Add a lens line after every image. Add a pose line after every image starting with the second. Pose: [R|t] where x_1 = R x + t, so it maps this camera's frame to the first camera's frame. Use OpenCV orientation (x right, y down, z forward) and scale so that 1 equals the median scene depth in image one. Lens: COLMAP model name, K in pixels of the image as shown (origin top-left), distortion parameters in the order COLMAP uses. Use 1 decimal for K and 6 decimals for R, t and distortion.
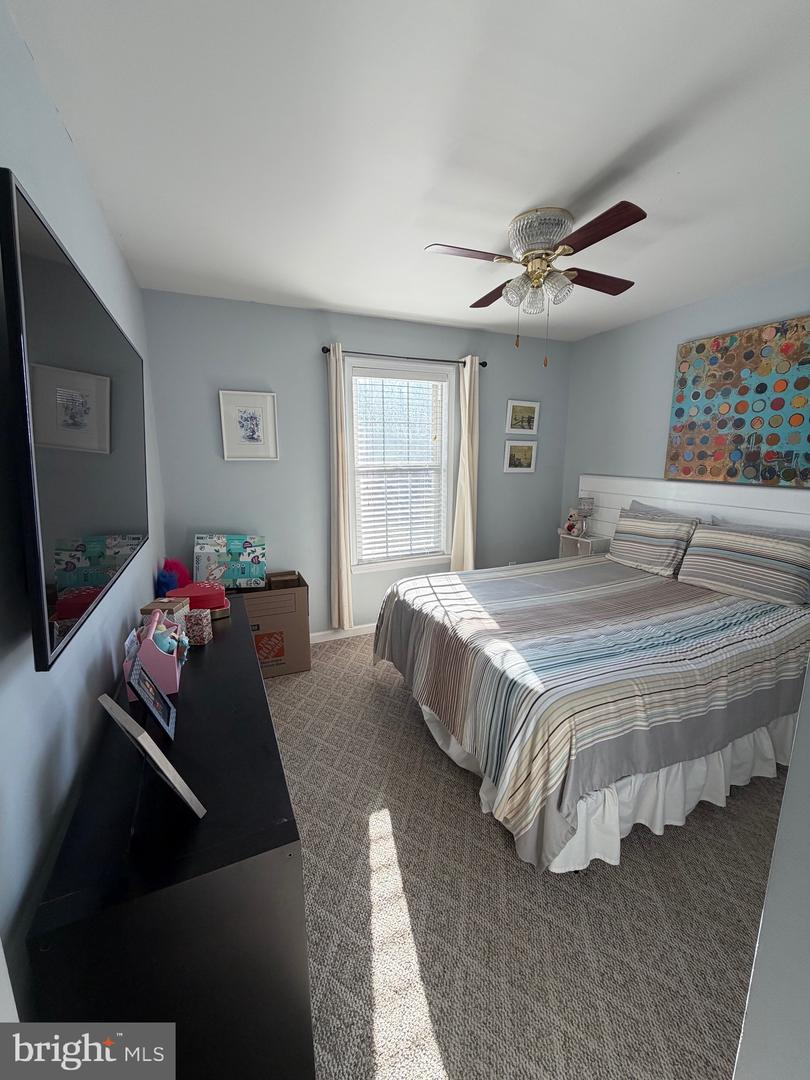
lens RADIAL K [[428.5, 0, 402.2], [0, 428.5, 537.8], [0, 0, 1]] dist [0.002032, 0.000019]
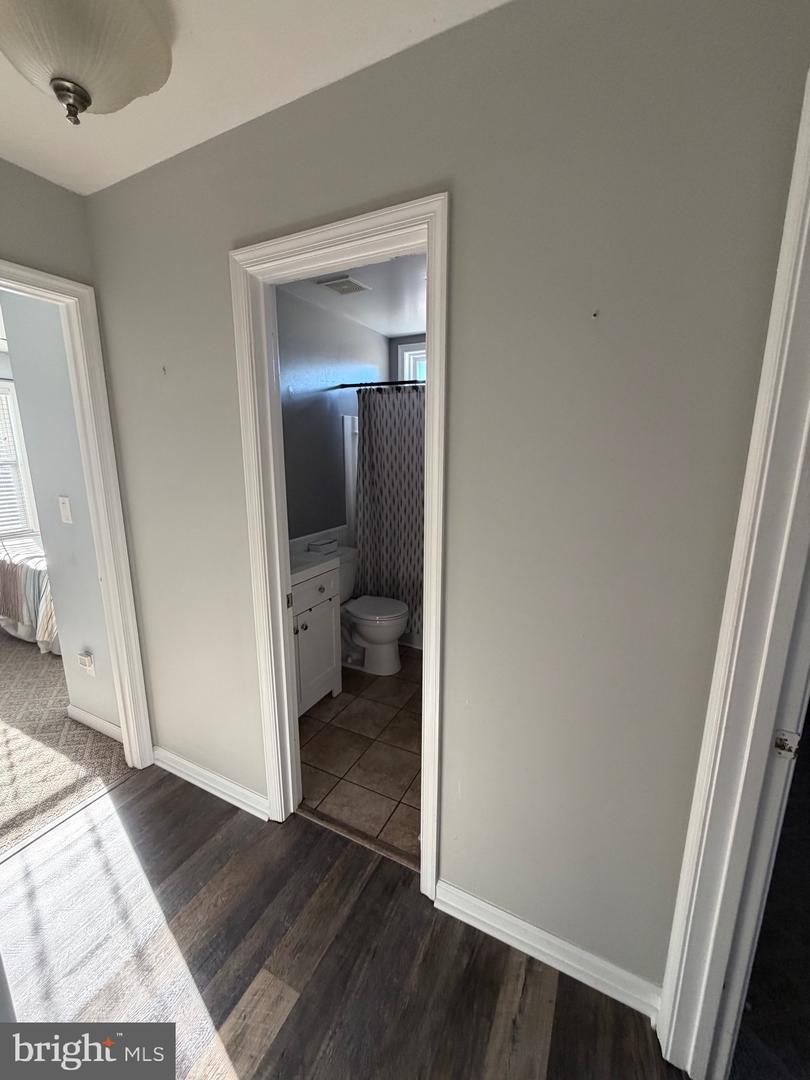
lens RADIAL K [[428.5, 0, 408.8], [0, 428.5, 536.6], [0, 0, 1]] dist [0.002032, 0.000019]
pose [[0.759970, -0.123481, 0.638121, 0.249595], [0.115288, 0.991829, 0.054623, 0.213330], [-0.639652, 0.032056, 0.767996, -1.288449]]
